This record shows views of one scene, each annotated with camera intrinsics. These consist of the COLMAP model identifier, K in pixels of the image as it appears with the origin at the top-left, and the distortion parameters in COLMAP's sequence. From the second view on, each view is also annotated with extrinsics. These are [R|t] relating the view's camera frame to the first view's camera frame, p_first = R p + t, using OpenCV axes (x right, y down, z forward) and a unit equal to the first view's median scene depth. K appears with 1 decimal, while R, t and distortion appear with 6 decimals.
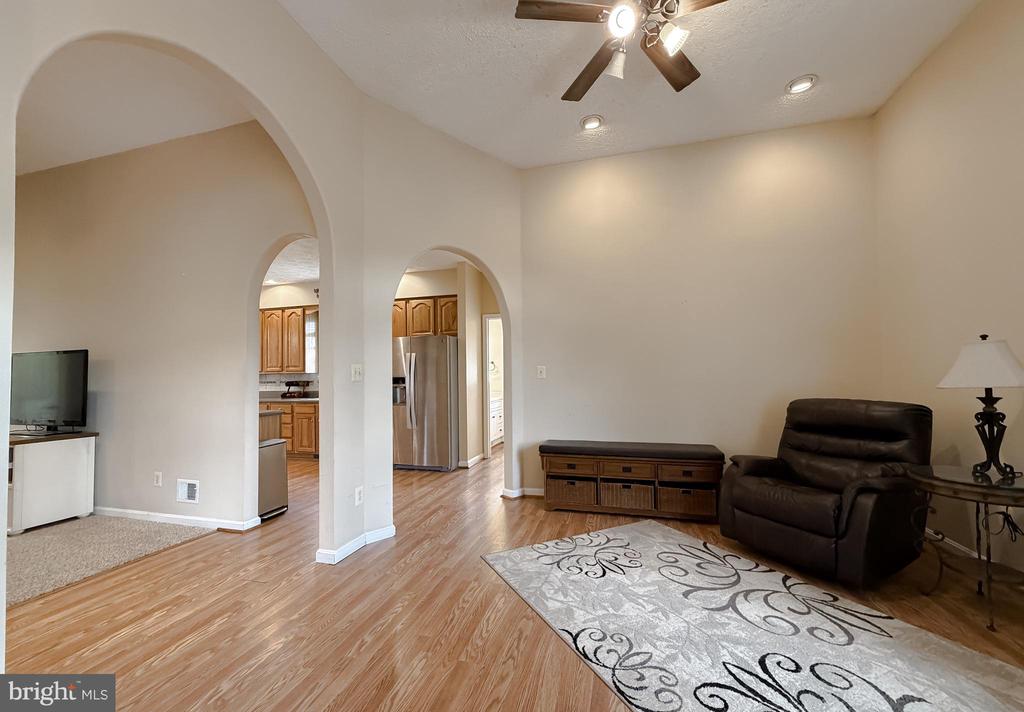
lens RADIAL K [[406.1, 0, 507.8], [0, 406.1, 366.0], [0, 0, 1]] dist [-0.000096, -0.000011]
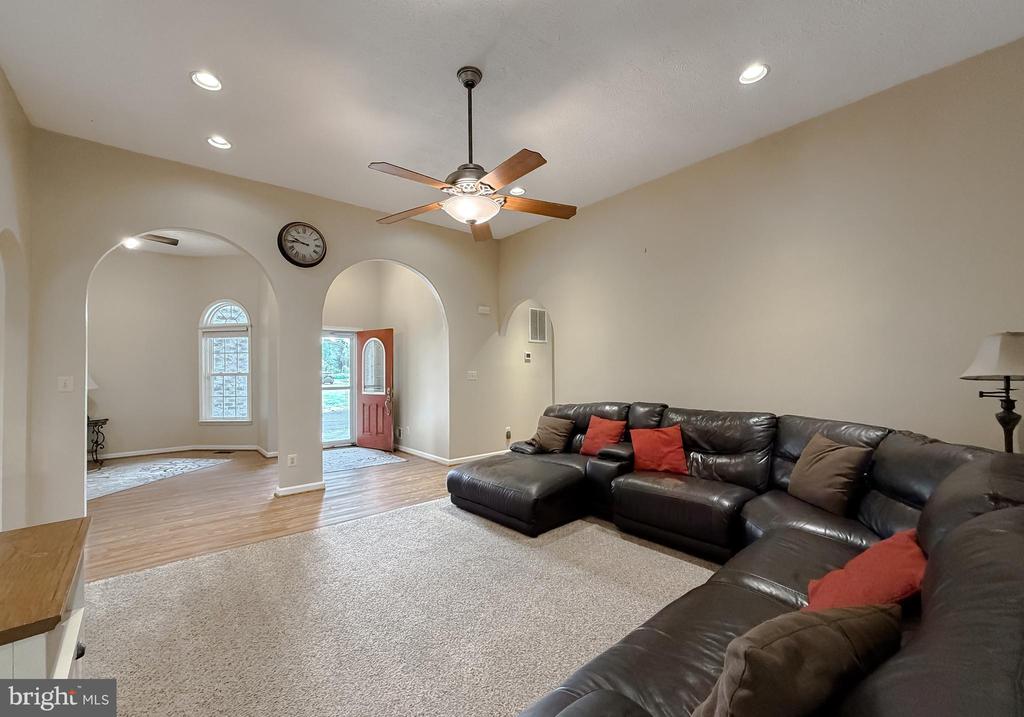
lens RADIAL K [[418.7, 0, 512.0], [0, 418.7, 358.5], [0, 0, 1]] dist [0.000714, 0.000060]
pose [[-0.830769, 0.038922, 0.555255, -2.519512], [0.010414, 0.998464, -0.054410, 0.023477], [-0.556520, -0.039419, -0.829899, 1.477510]]
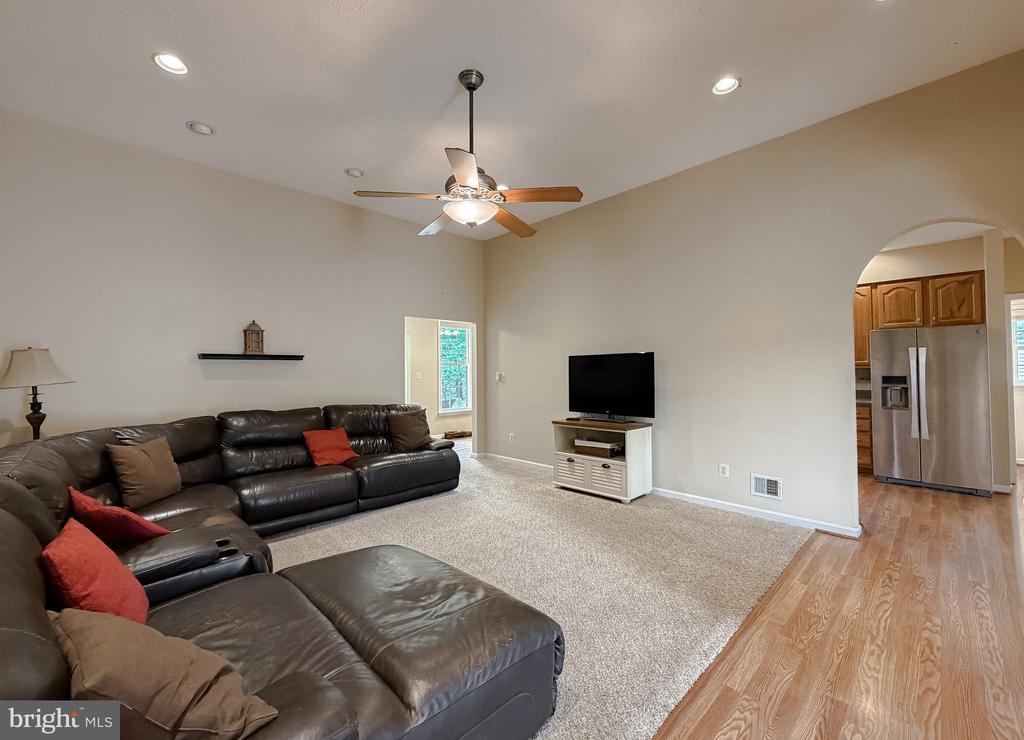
lens RADIAL K [[416.6, 0, 514.8], [0, 416.6, 362.0], [0, 0, 1]] dist [-0.000285, 0.000044]
pose [[0.864616, -0.003997, -0.502418, -1.124613], [0.009247, 0.999926, 0.007958, -0.035882], [0.502349, -0.011526, 0.864588, -0.340444]]
